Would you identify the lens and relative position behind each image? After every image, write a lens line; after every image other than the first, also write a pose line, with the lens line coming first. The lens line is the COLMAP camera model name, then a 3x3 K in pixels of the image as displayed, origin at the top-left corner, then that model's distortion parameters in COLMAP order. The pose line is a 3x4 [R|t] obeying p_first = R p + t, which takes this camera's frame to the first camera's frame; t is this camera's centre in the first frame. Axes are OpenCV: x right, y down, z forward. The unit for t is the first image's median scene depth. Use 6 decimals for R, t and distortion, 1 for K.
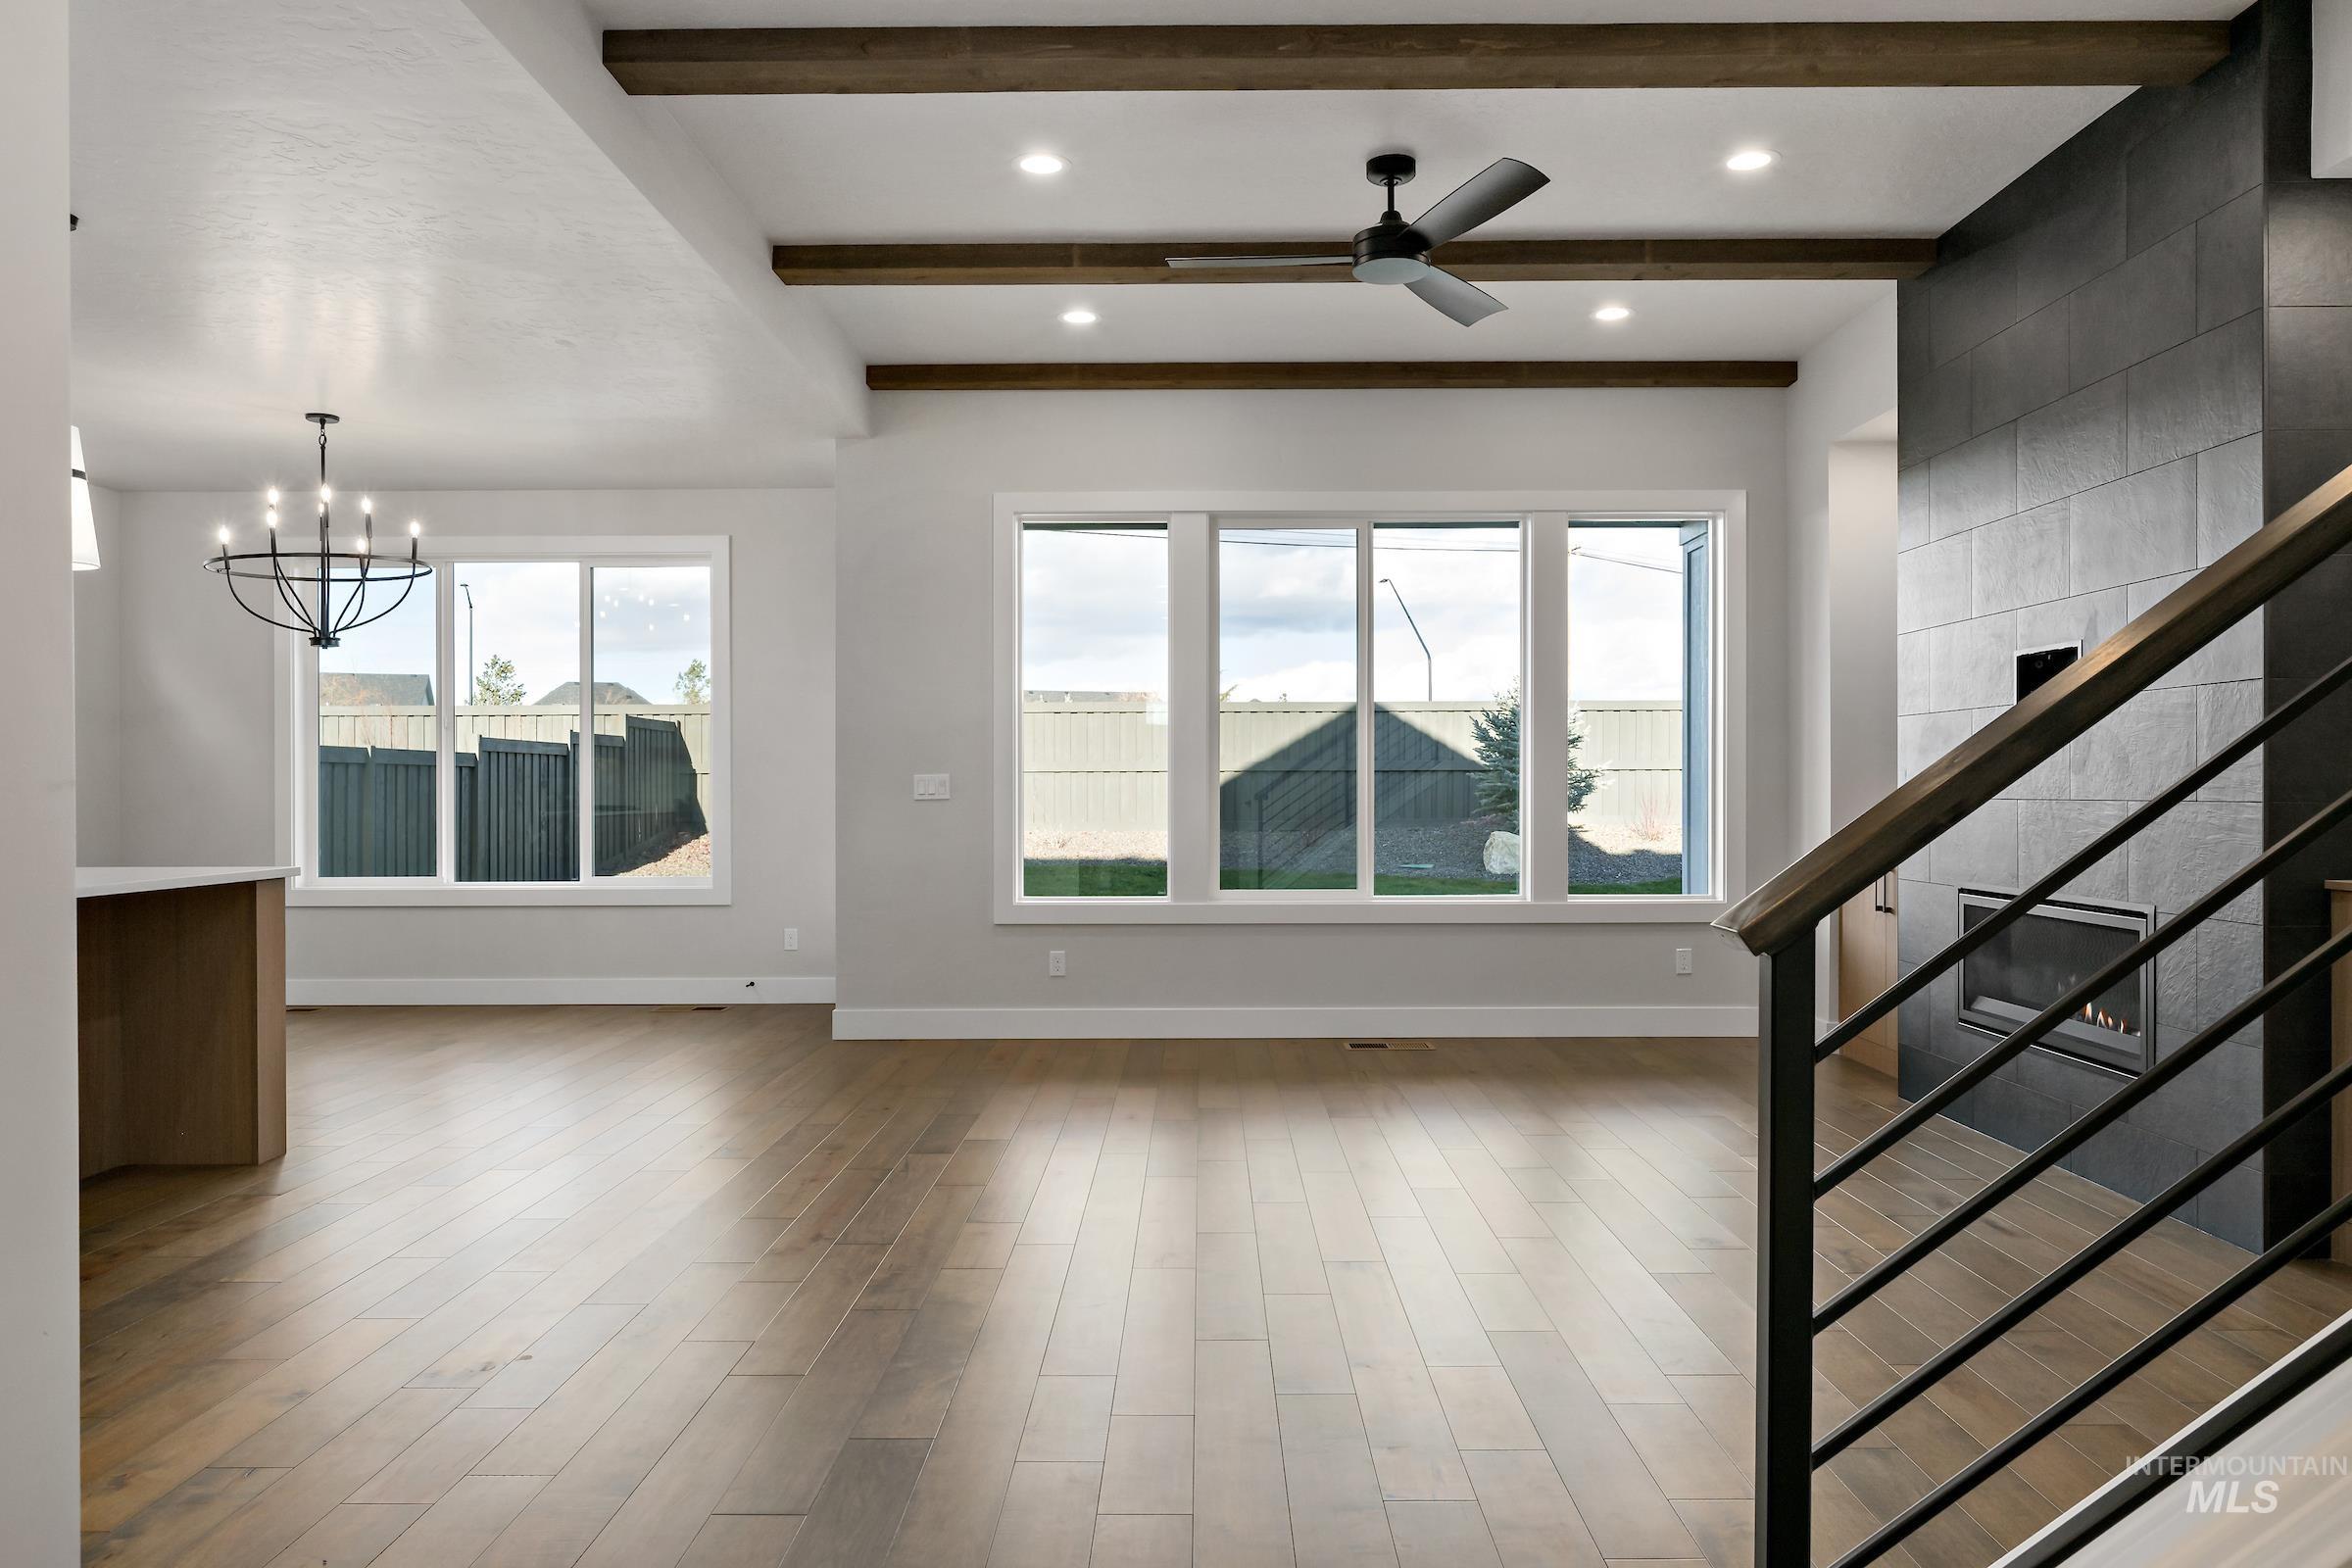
lens RADIAL K [[1598.8, 0, 1184.7], [0, 1598.8, 787.3], [0, 0, 1]] dist [-0.002747, -0.001002]
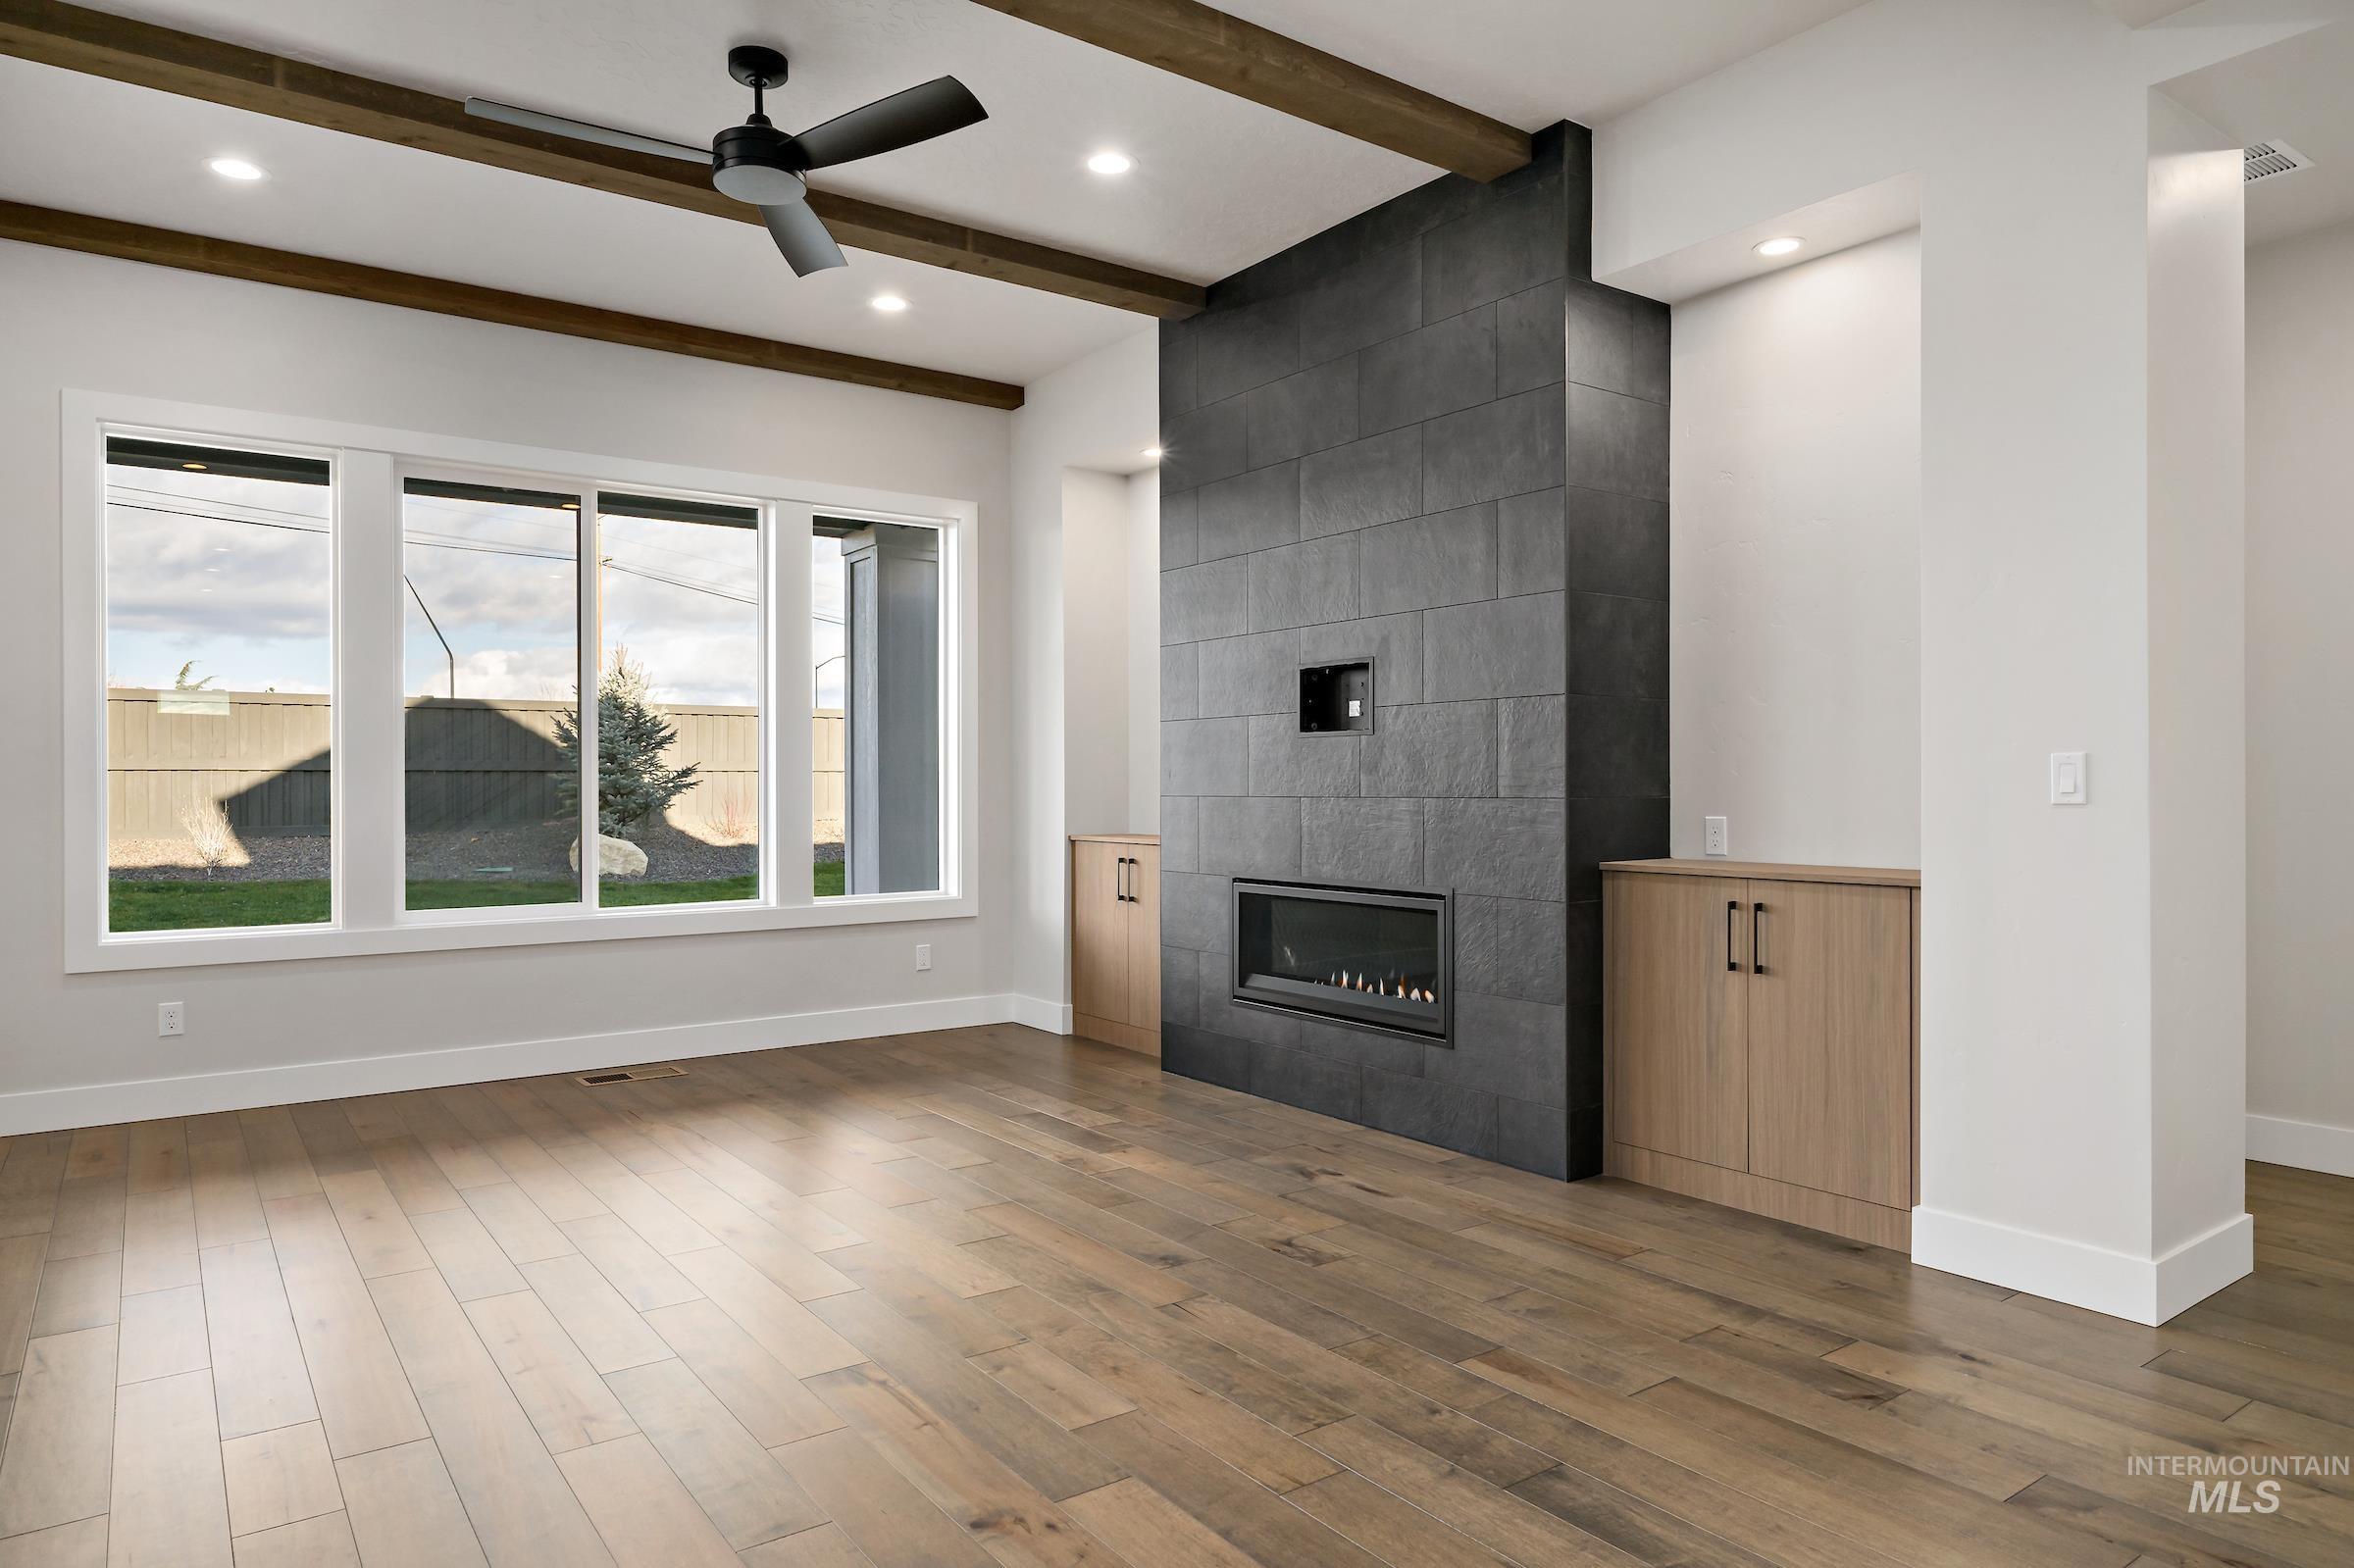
lens RADIAL K [[1434.1, 0, 1178.3], [0, 1434.1, 788.7], [0, 0, 1]] dist [0.000828, 0.000769]
pose [[0.804931, -0.001140, 0.593367, -0.129059], [0.000955, 0.999999, 0.000627, 0.000877], [-0.593367, 0.000062, 0.804932, 0.214802]]
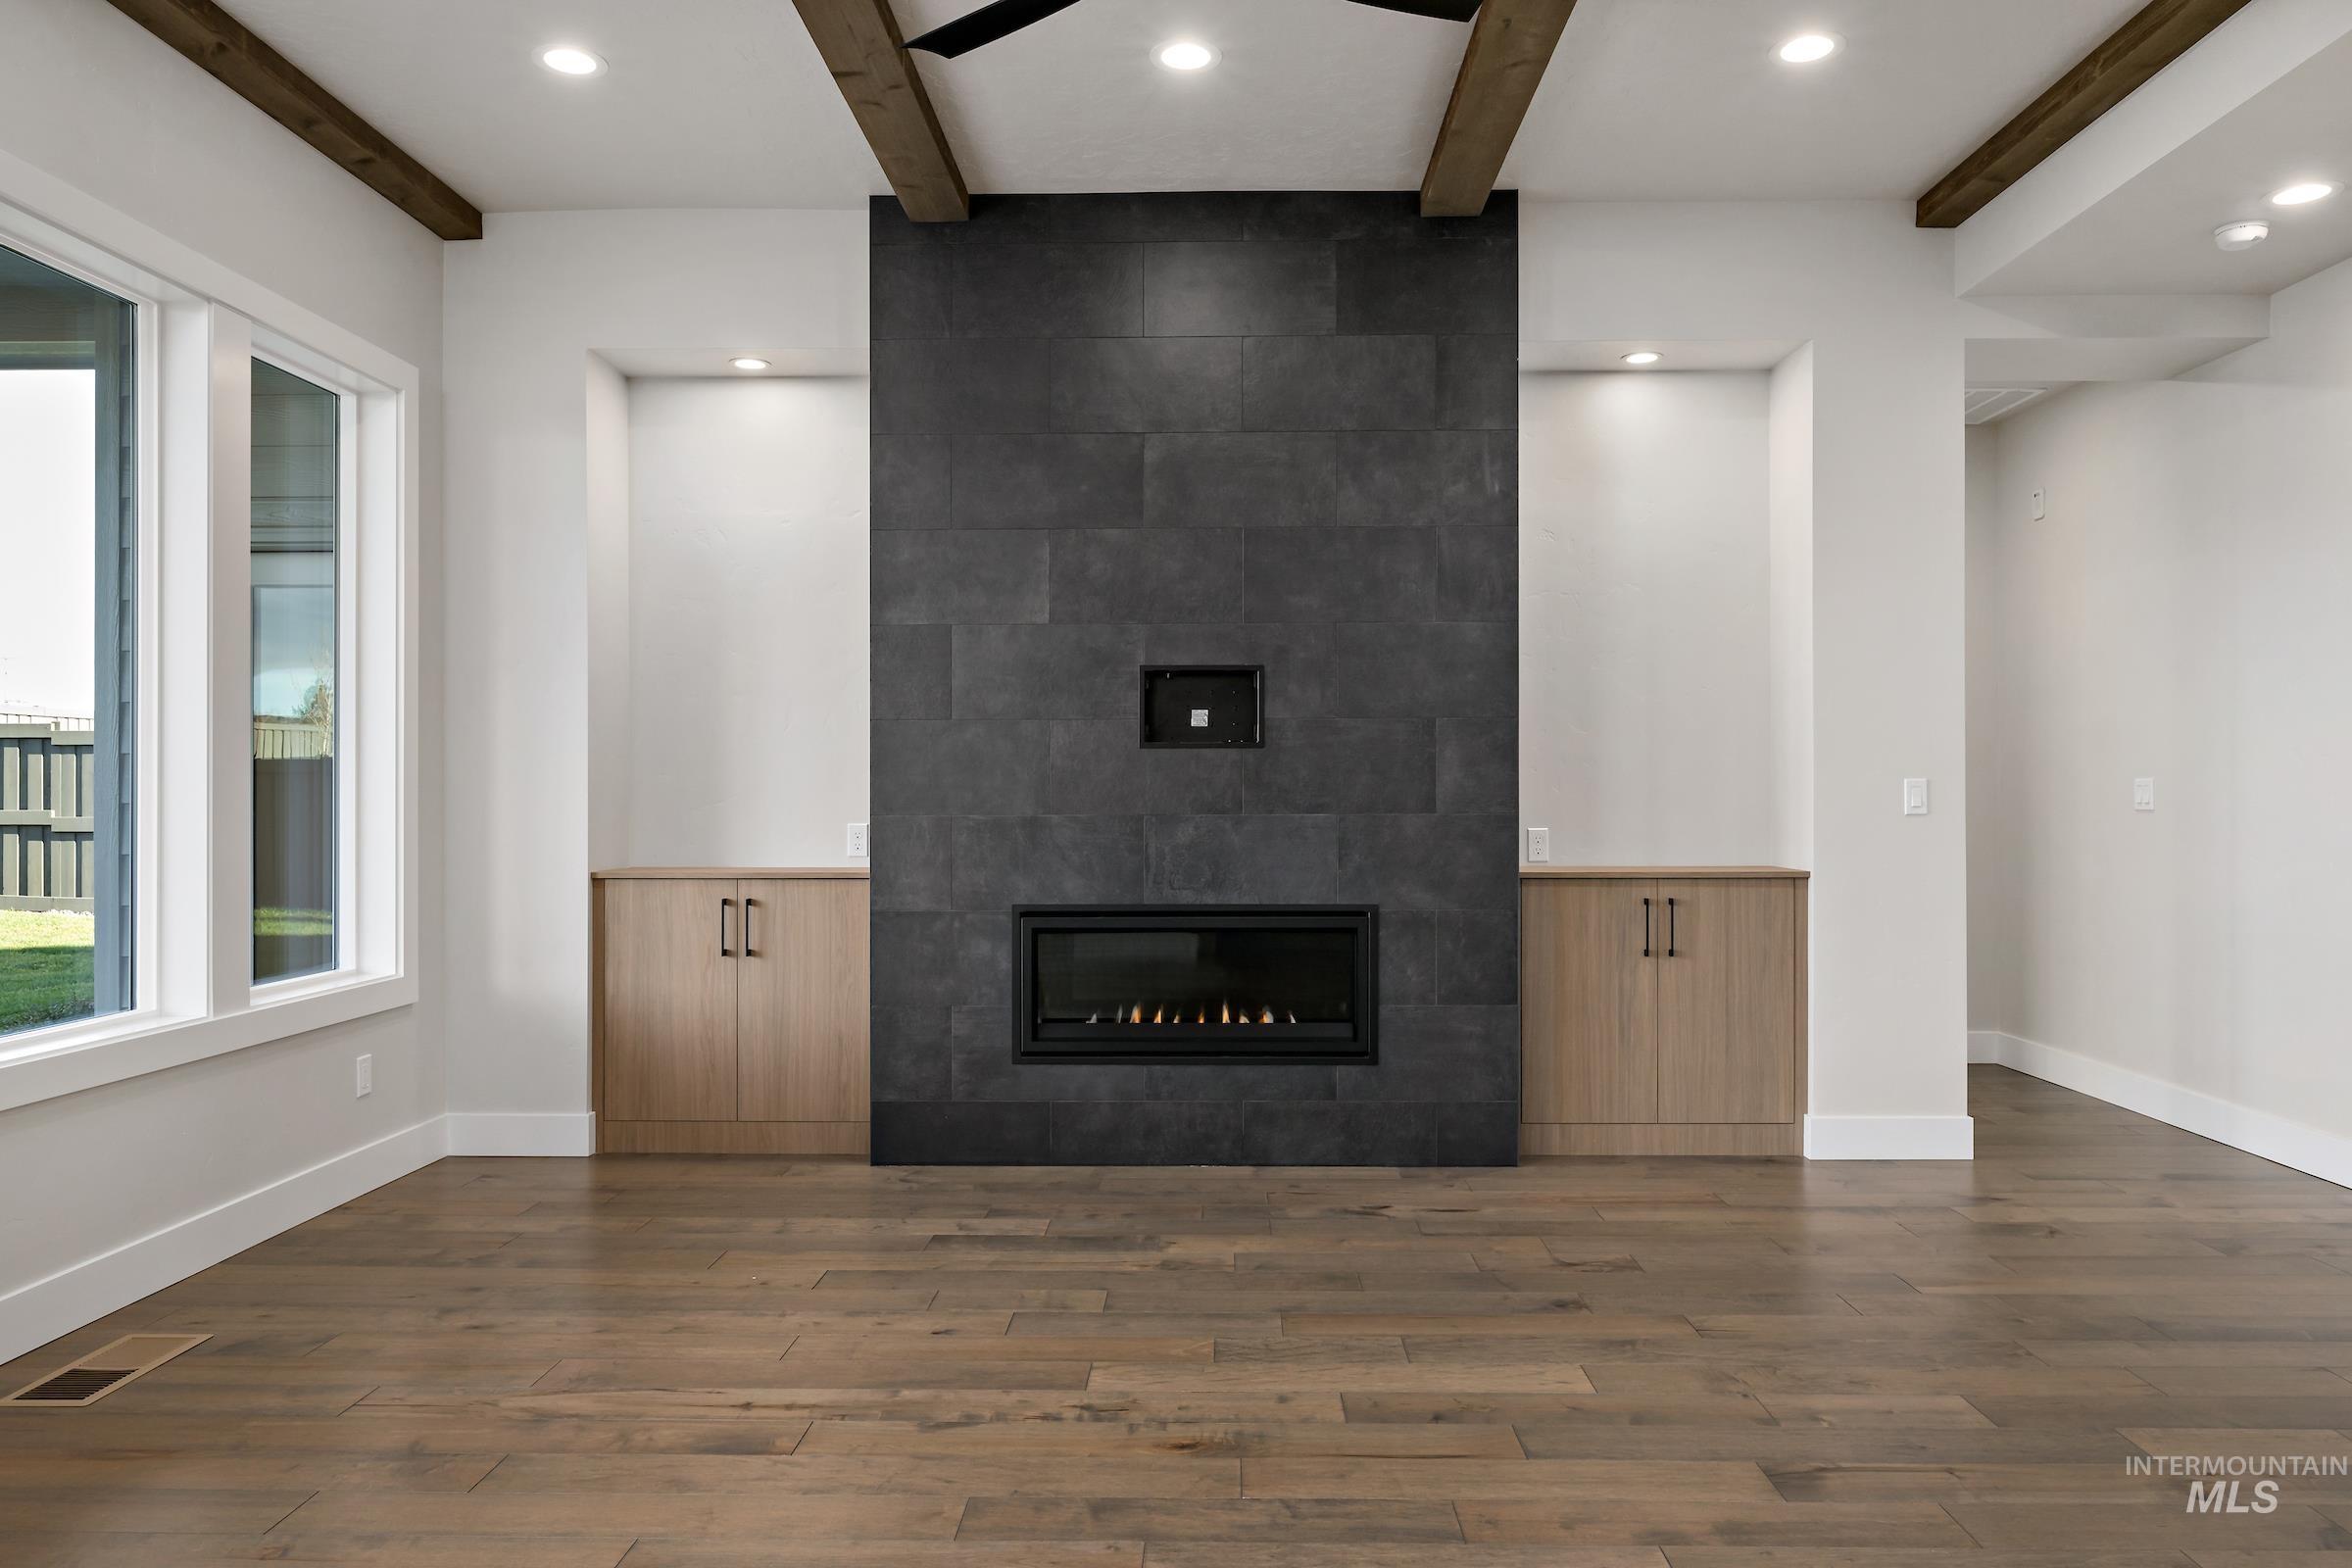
lens RADIAL K [[1563.9, 0, 1183.2], [0, 1563.9, 783.8], [0, 0, 1]] dist [-0.000322, 0.000121]
pose [[0.011892, 0.008678, 0.999892, -0.405275], [0.001743, 0.999961, -0.008699, -0.002857], [-0.999928, 0.001846, 0.011877, 0.859550]]
